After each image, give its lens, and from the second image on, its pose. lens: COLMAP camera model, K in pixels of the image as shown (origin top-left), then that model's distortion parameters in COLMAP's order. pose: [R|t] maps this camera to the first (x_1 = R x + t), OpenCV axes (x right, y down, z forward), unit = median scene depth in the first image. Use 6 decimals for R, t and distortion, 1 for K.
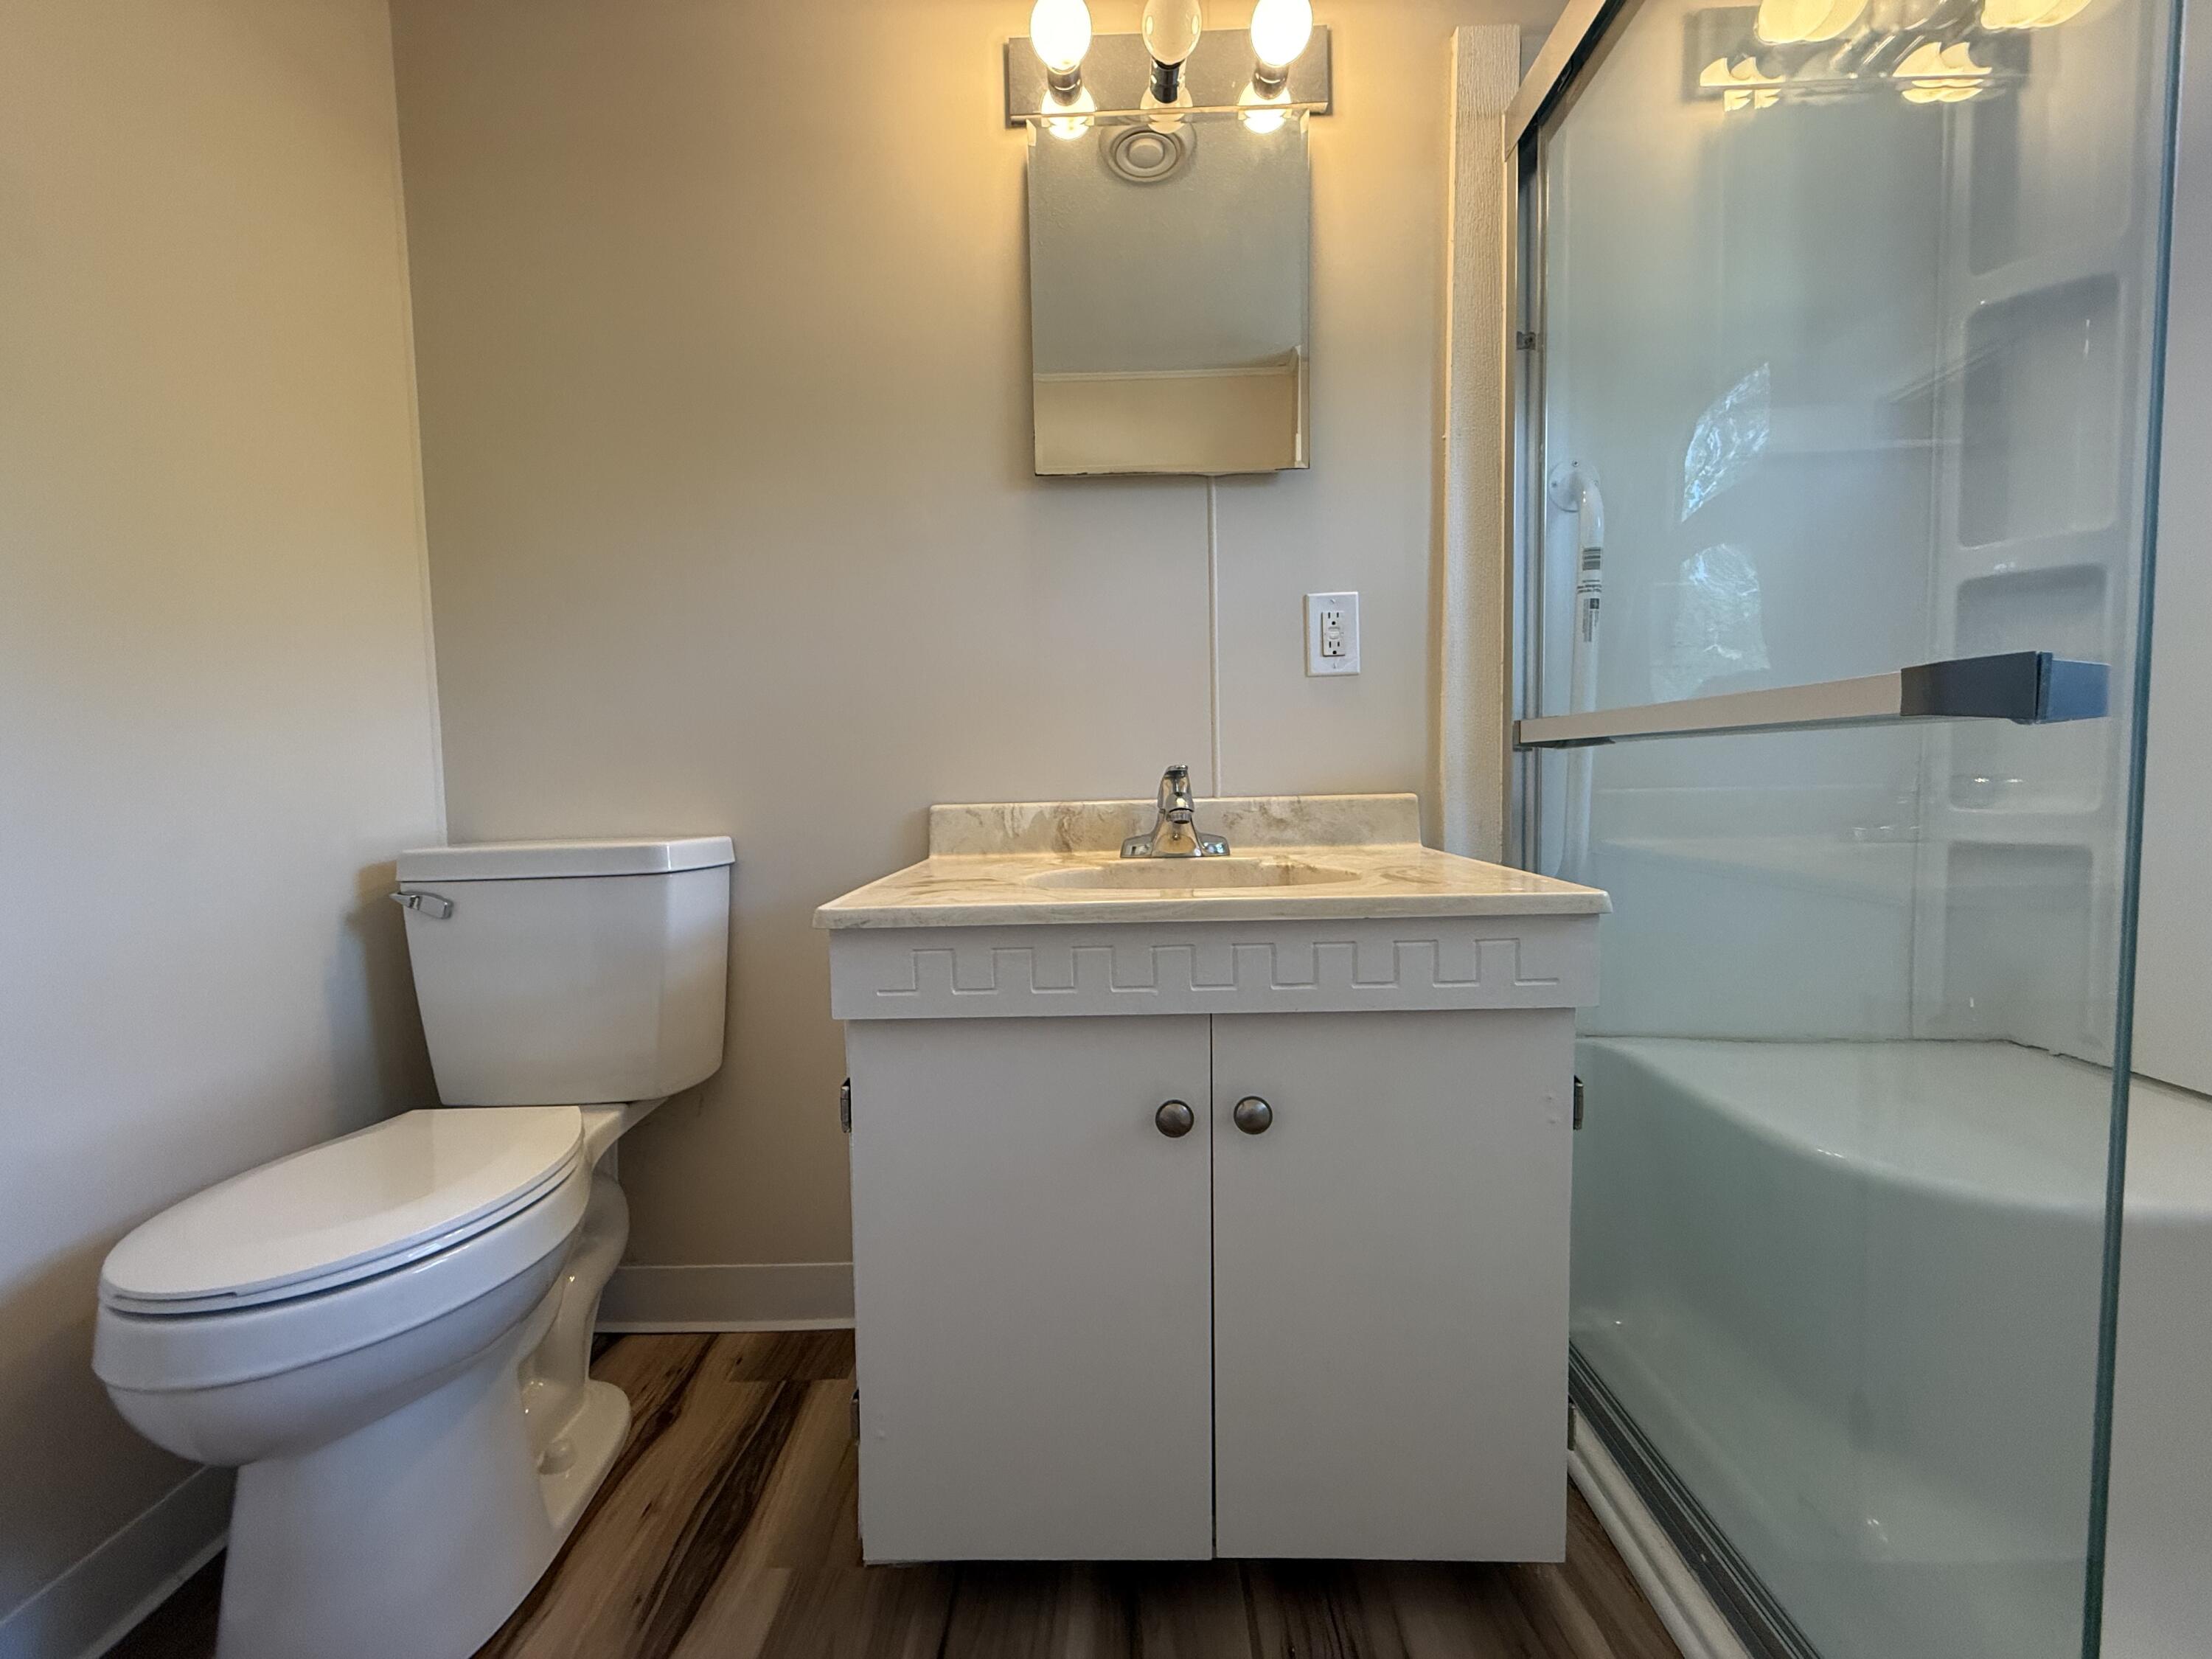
lens RADIAL K [[895.2, 0, 1096.9], [0, 895.2, 837.0], [0, 0, 1]] dist [0.001296, 0.000122]
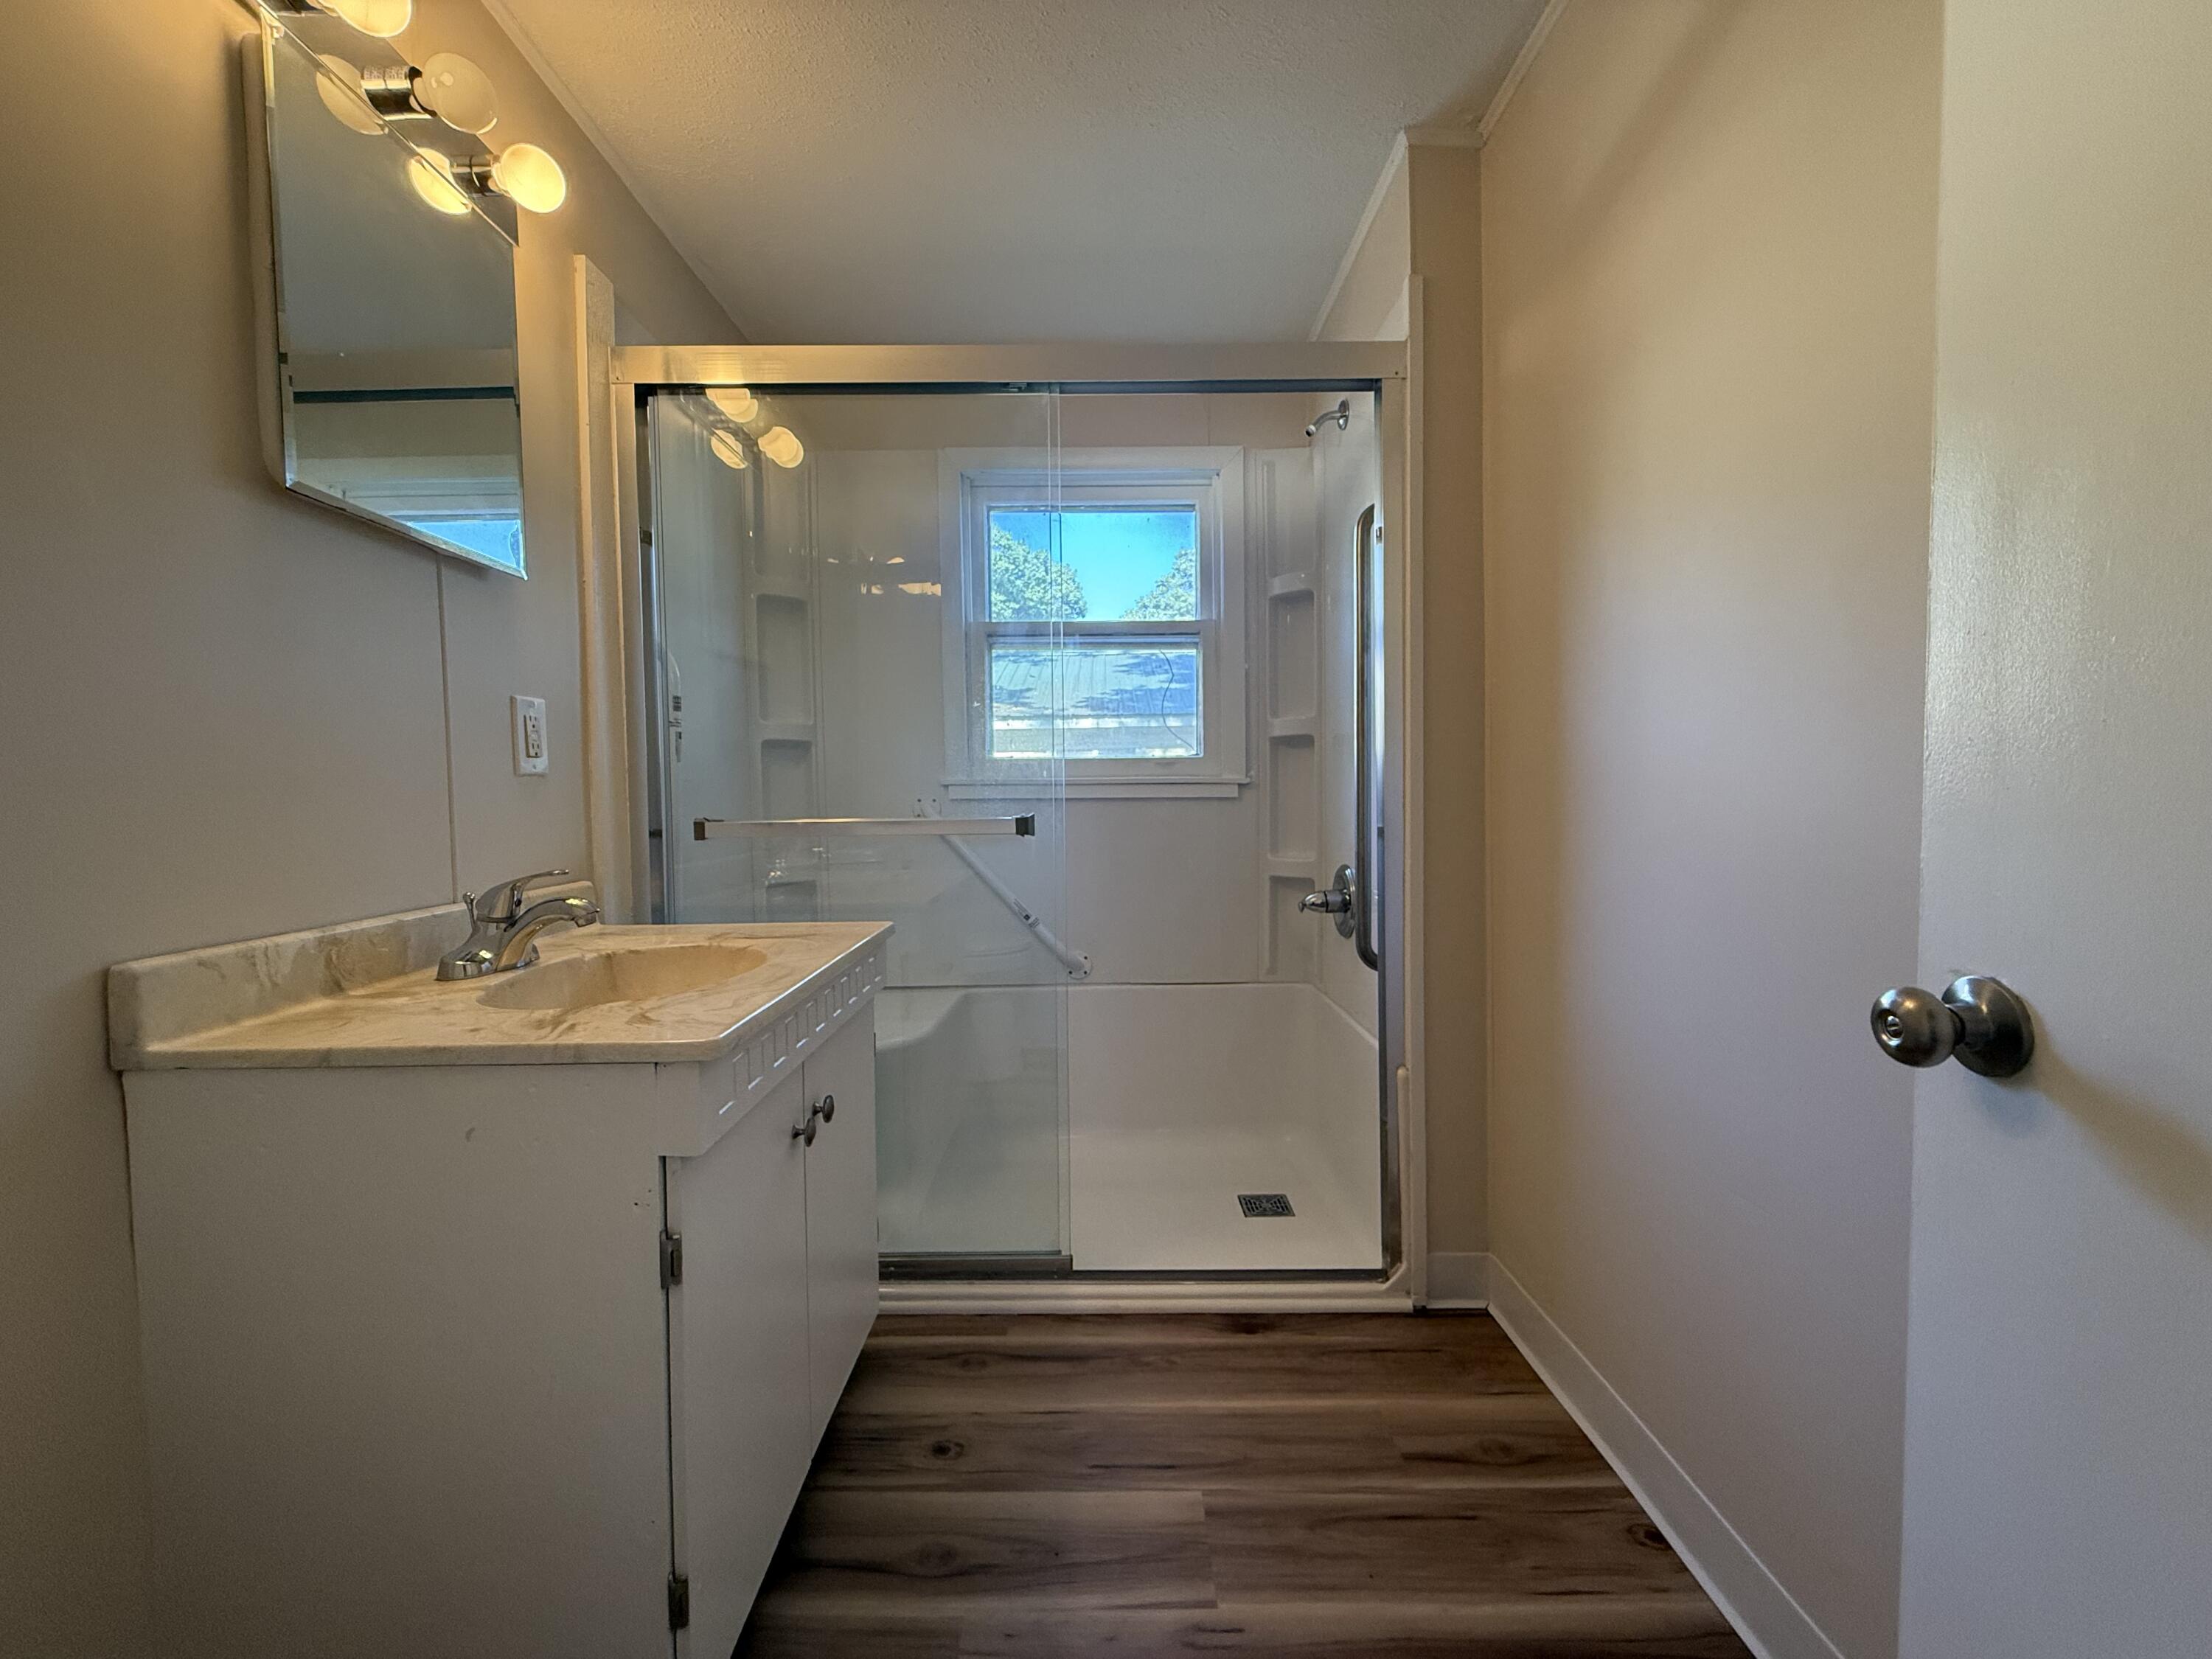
lens RADIAL K [[879.4, 0, 1101.6], [0, 879.4, 830.3], [0, 0, 1]] dist [0.000747, 0.000041]
pose [[-0.037369, -0.019809, 0.999105, -0.794568], [0.080751, 0.996474, 0.022777, -0.085831], [-0.996034, 0.081530, -0.035638, 0.376881]]
